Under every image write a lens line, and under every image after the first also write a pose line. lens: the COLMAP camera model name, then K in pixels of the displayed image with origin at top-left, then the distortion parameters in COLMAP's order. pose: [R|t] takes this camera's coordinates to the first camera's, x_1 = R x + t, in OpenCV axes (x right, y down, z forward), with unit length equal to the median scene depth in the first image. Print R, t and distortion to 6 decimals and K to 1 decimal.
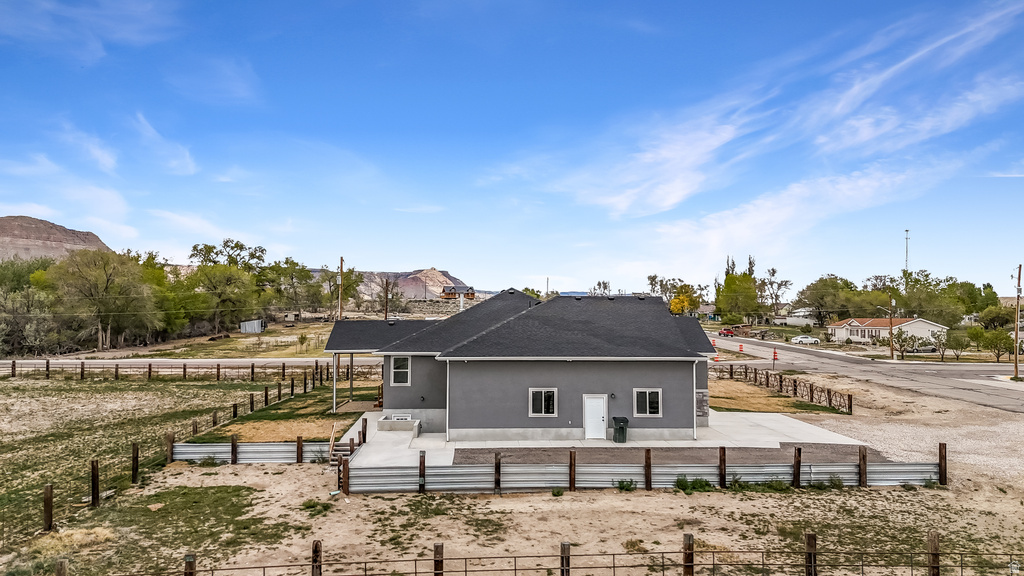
lens RADIAL K [[754.4, 0, 512.5], [0, 754.4, 283.0], [0, 0, 1]] dist [0.078360, -0.081713]
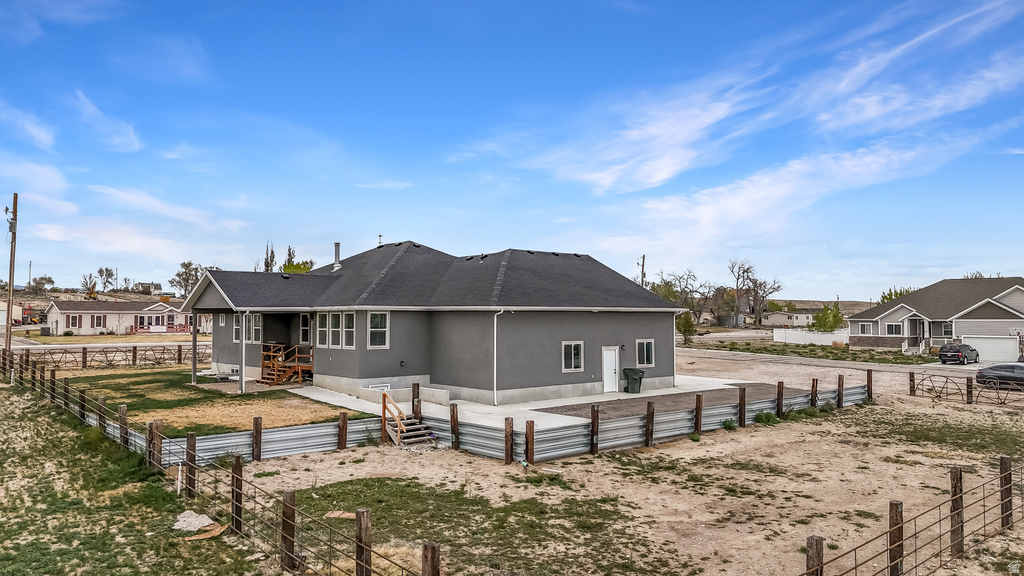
lens RADIAL K [[754.4, 0, 512.5], [0, 754.4, 283.0], [0, 0, 1]] dist [0.078360, -0.081713]
pose [[0.780044, 0.025022, 0.625224, -0.678776], [-0.026770, 0.999620, -0.006607, 0.086035], [-0.625151, -0.011583, 0.780418, 0.367074]]
